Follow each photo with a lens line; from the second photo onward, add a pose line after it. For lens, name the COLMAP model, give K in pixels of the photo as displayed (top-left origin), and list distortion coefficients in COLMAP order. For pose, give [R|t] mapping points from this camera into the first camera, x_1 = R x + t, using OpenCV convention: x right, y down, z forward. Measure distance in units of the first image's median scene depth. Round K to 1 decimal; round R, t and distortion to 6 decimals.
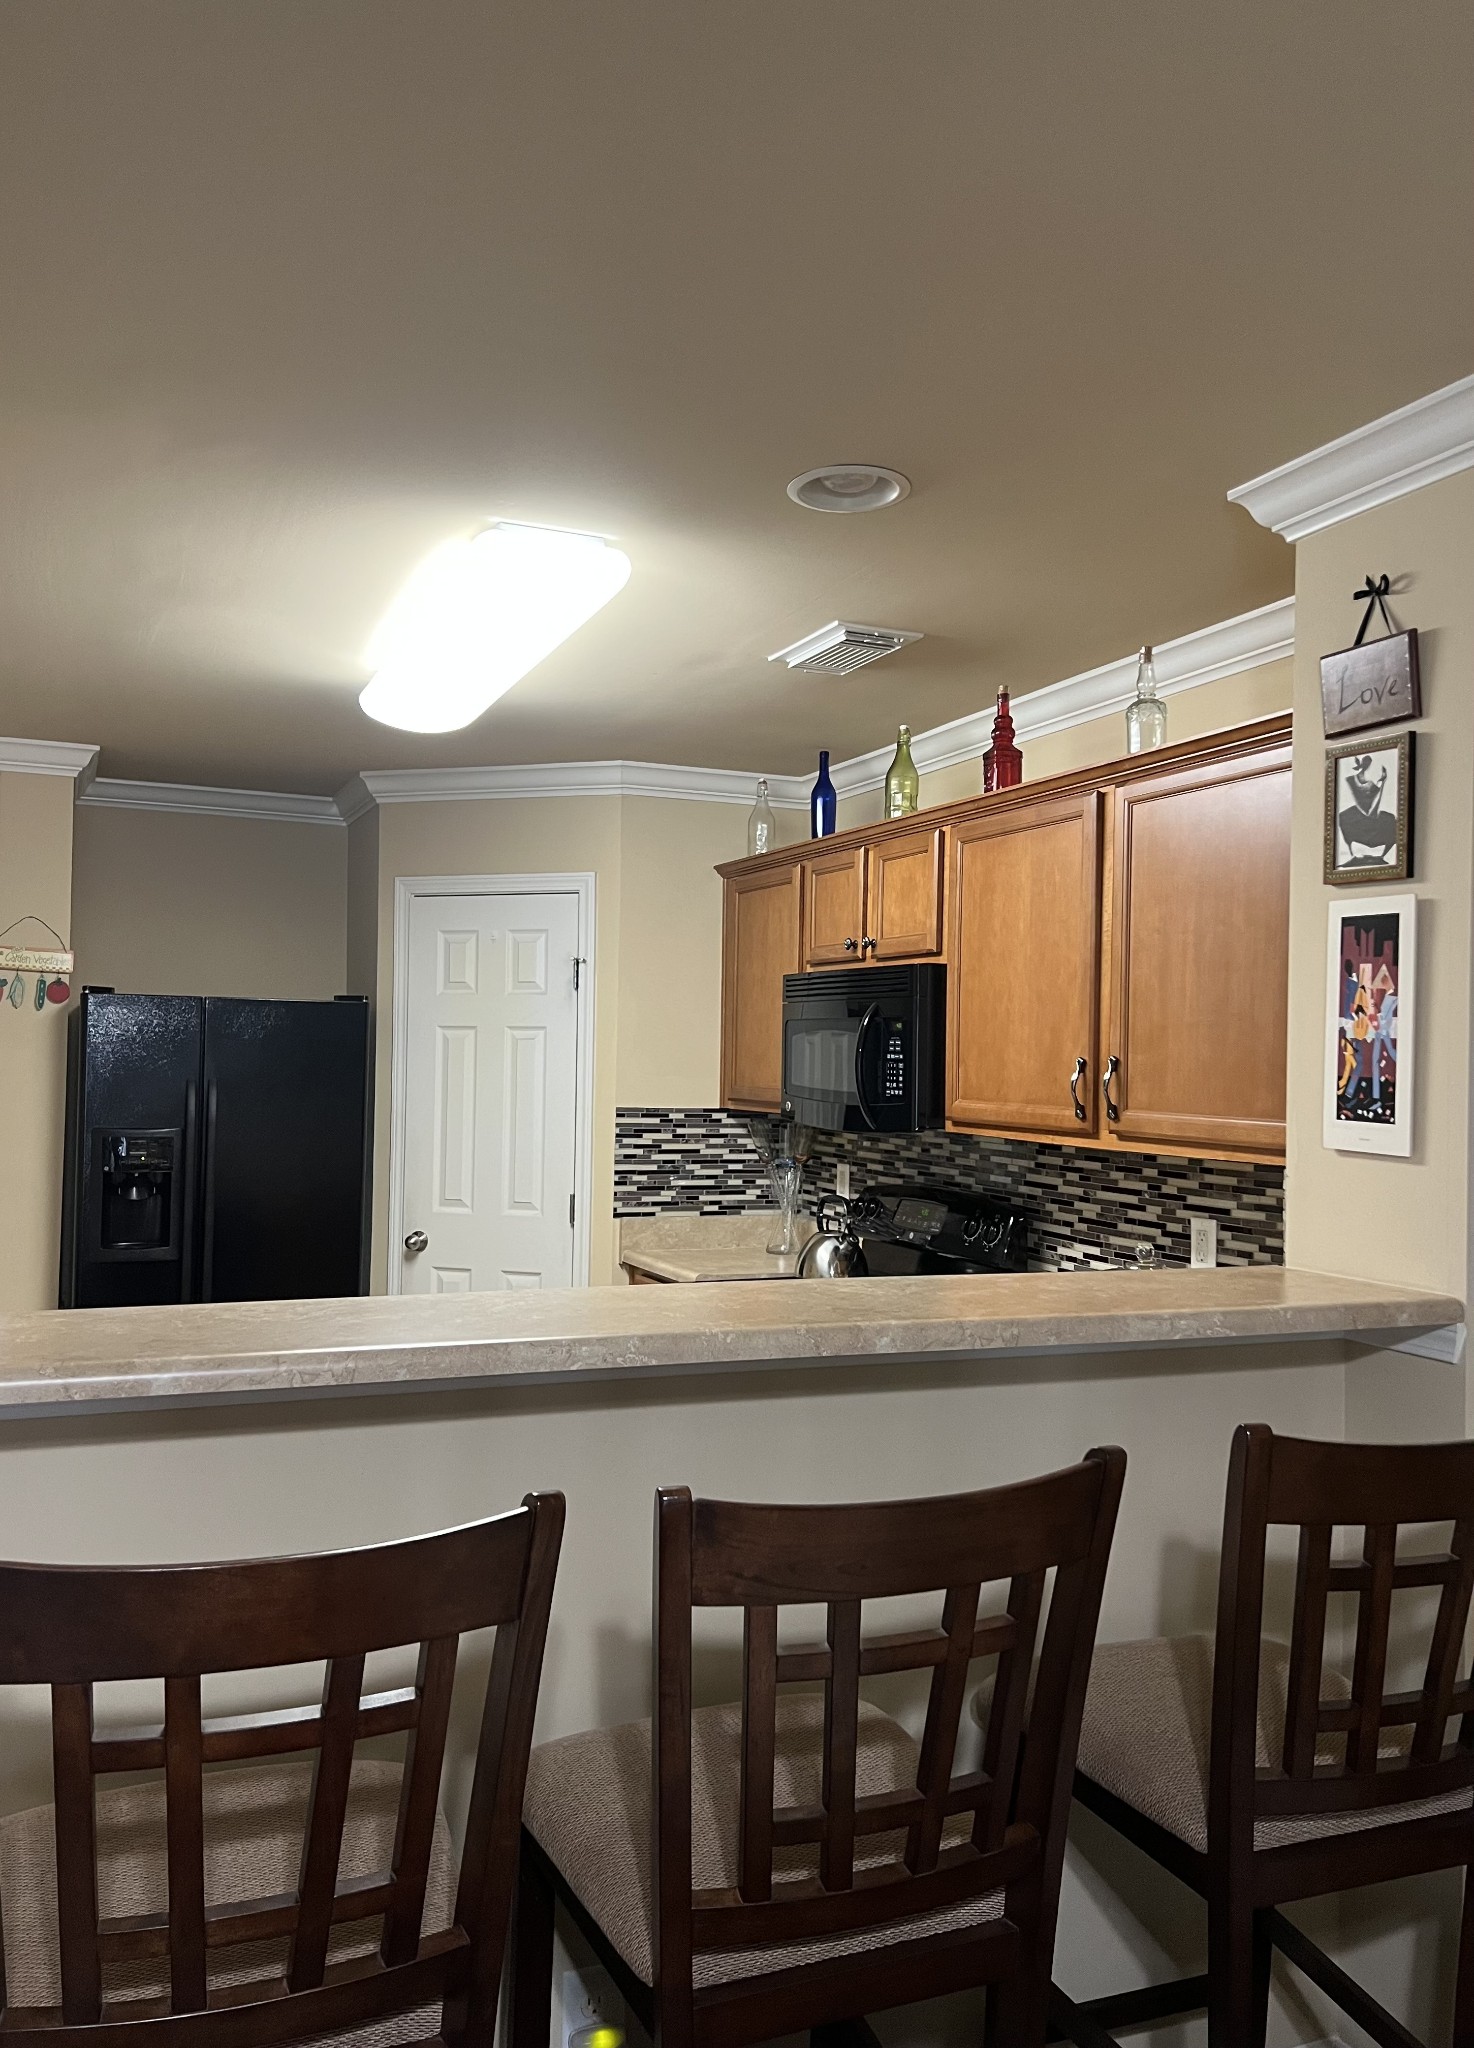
lens RADIAL K [[1633.5, 0, 737.0], [0, 1633.5, 1024.0], [0, 0, 1]] dist [-0.001953, -0.000096]
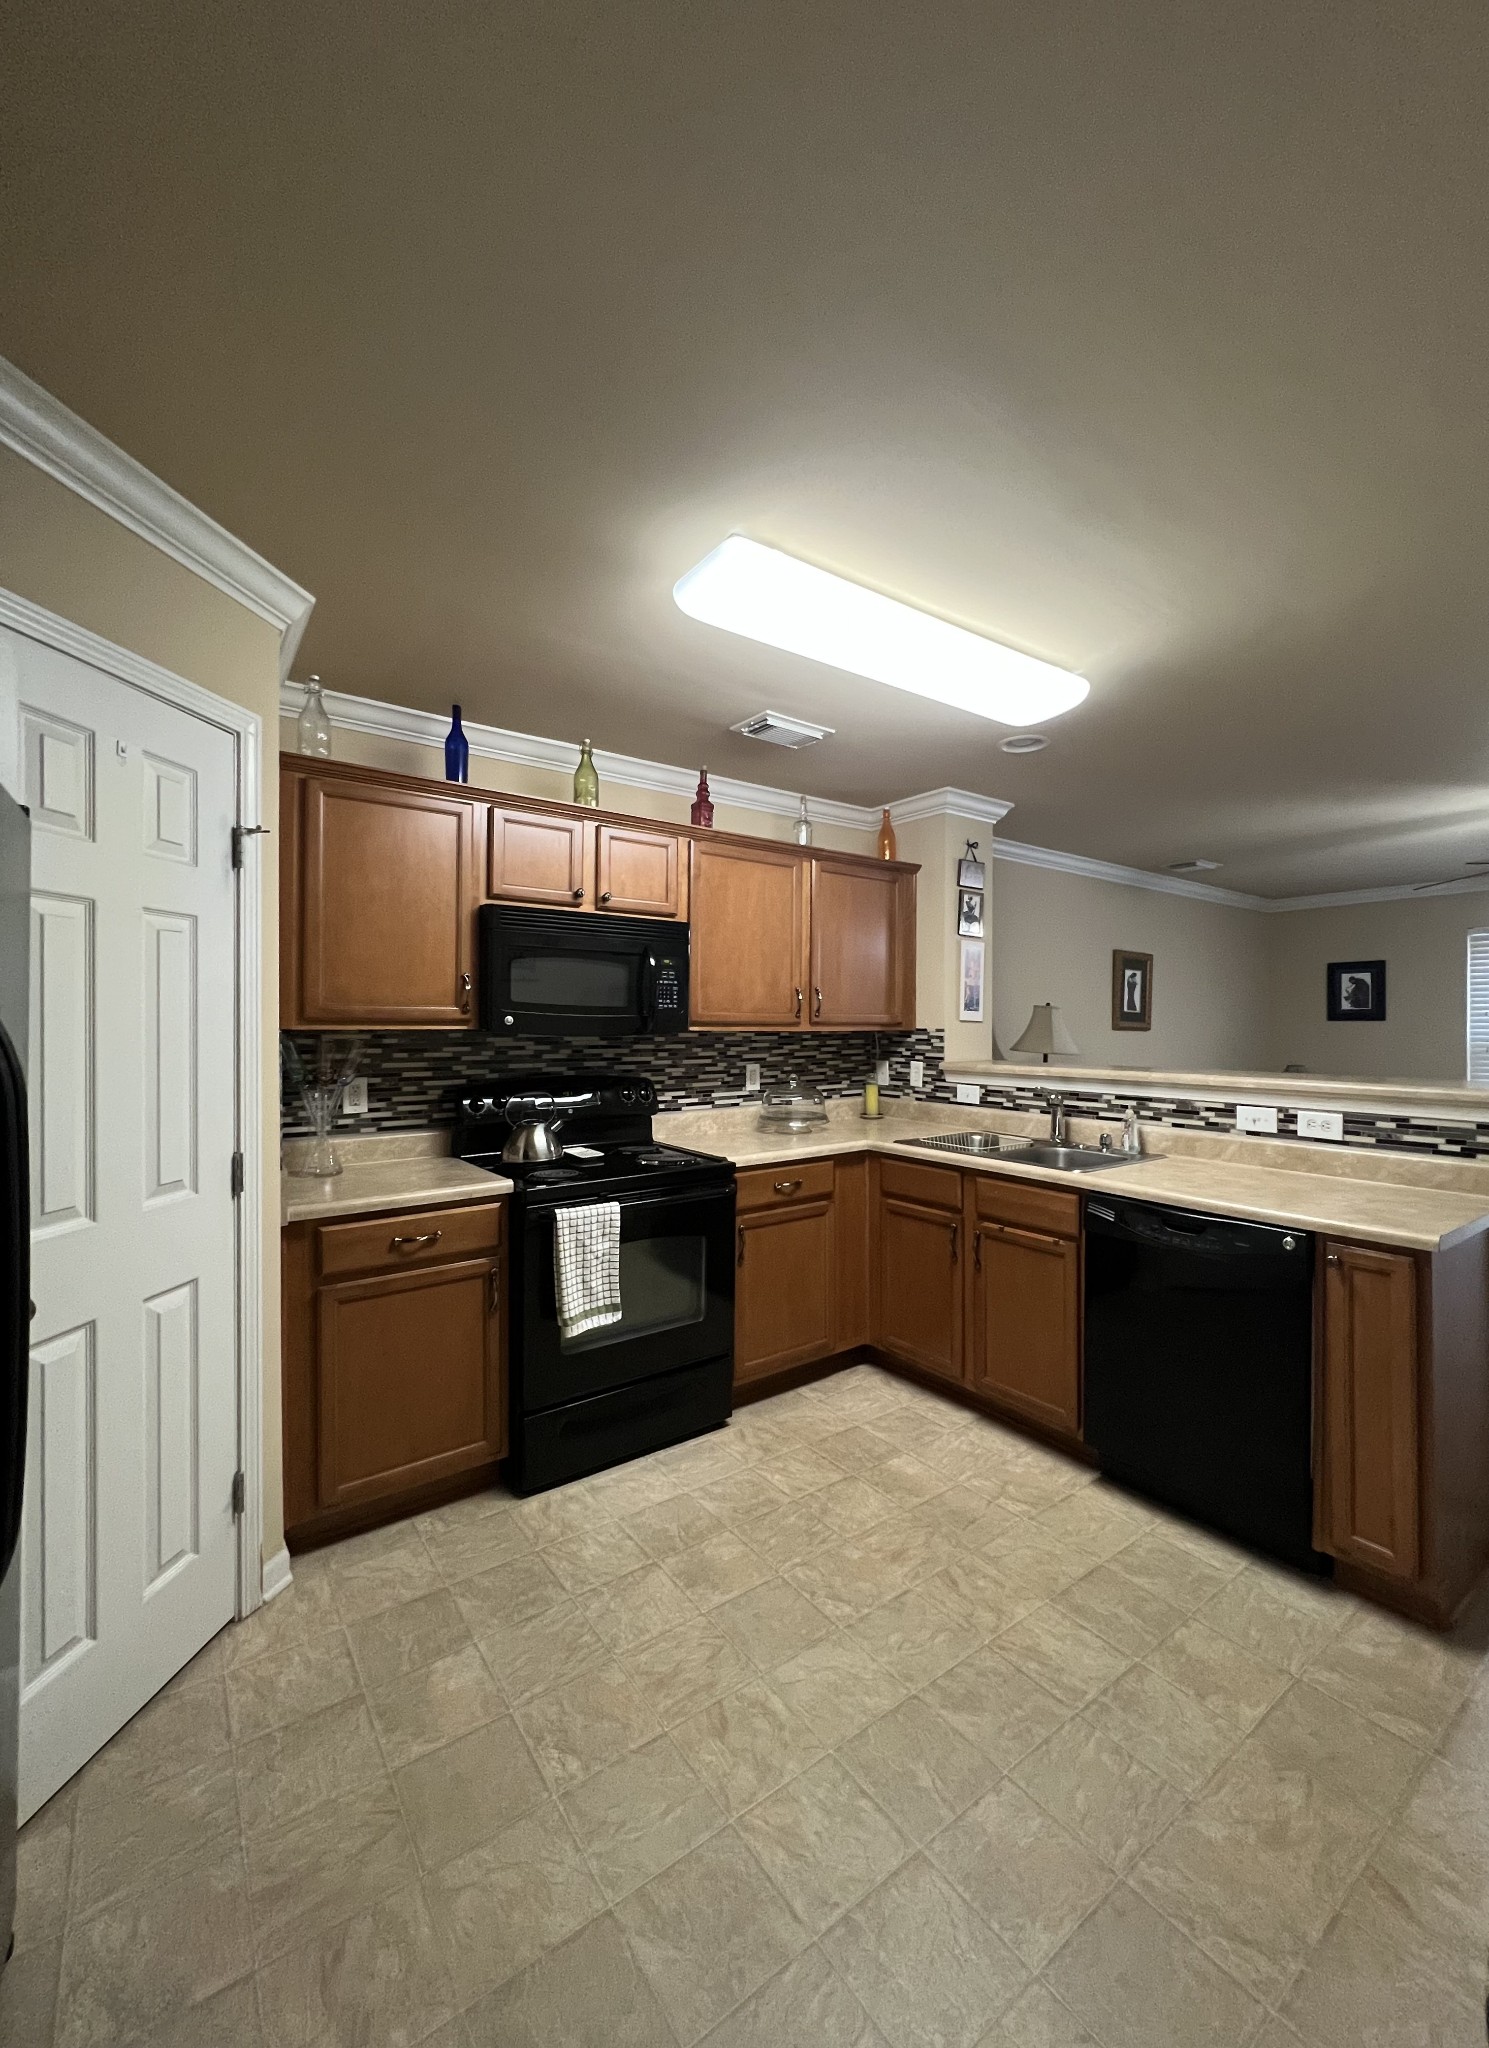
lens RADIAL K [[796.0, 0, 744.5], [0, 796.0, 1024.0], [0, 0, 1]] dist [-0.000761, -0.000014]
pose [[-0.241136, -0.028972, 0.970059, -0.646371], [-0.031787, 0.999254, 0.021942, 0.040979], [-0.969971, -0.025544, -0.241877, 1.147305]]
